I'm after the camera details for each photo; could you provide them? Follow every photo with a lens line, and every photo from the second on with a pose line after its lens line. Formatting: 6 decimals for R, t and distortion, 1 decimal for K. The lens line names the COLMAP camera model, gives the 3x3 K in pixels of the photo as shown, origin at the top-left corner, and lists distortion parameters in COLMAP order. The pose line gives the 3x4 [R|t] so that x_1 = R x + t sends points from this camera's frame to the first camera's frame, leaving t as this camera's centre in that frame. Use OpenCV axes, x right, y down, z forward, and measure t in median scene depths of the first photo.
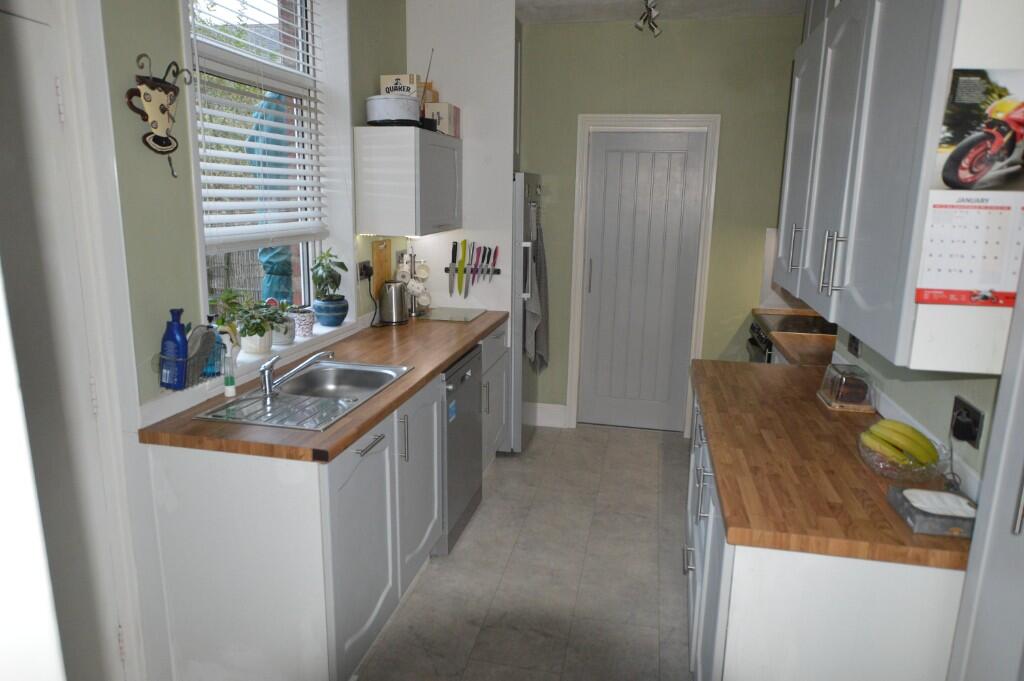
lens RADIAL K [[666.9, 0, 513.5], [0, 666.9, 339.0], [0, 0, 1]] dist [-0.004887, 0.003294]
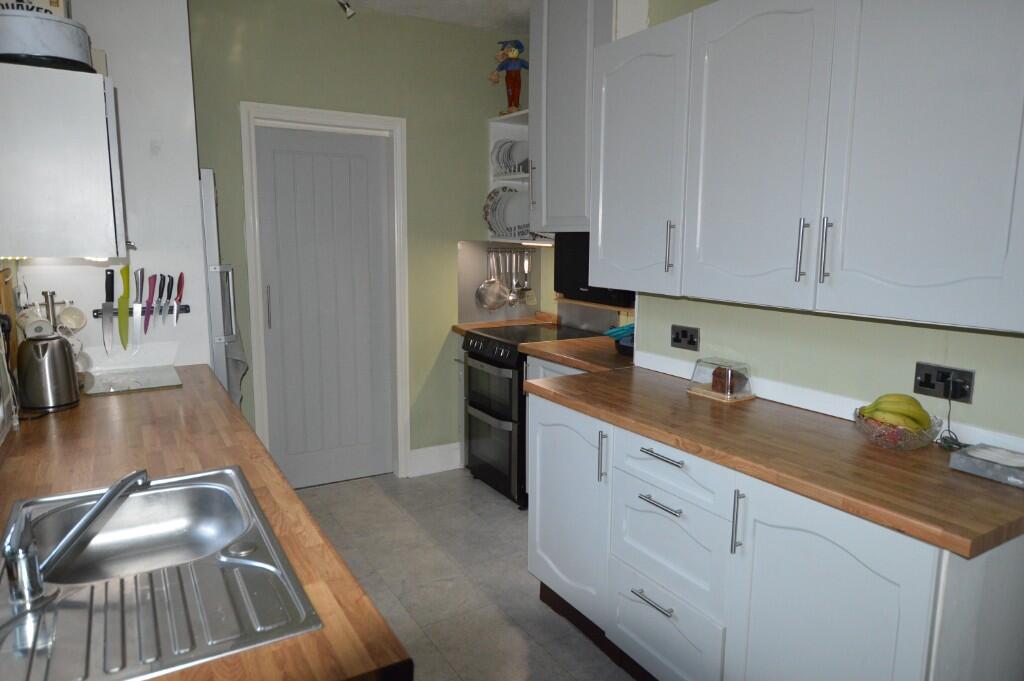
lens RADIAL K [[666.9, 0, 512.0], [0, 666.9, 341.0], [0, 0, 1]] dist [-0.004887, 0.003294]
pose [[0.735576, -0.118941, 0.666919, -0.241461], [0.147285, 0.988996, 0.013935, -0.027667], [-0.661238, 0.087977, 0.745000, 0.260739]]
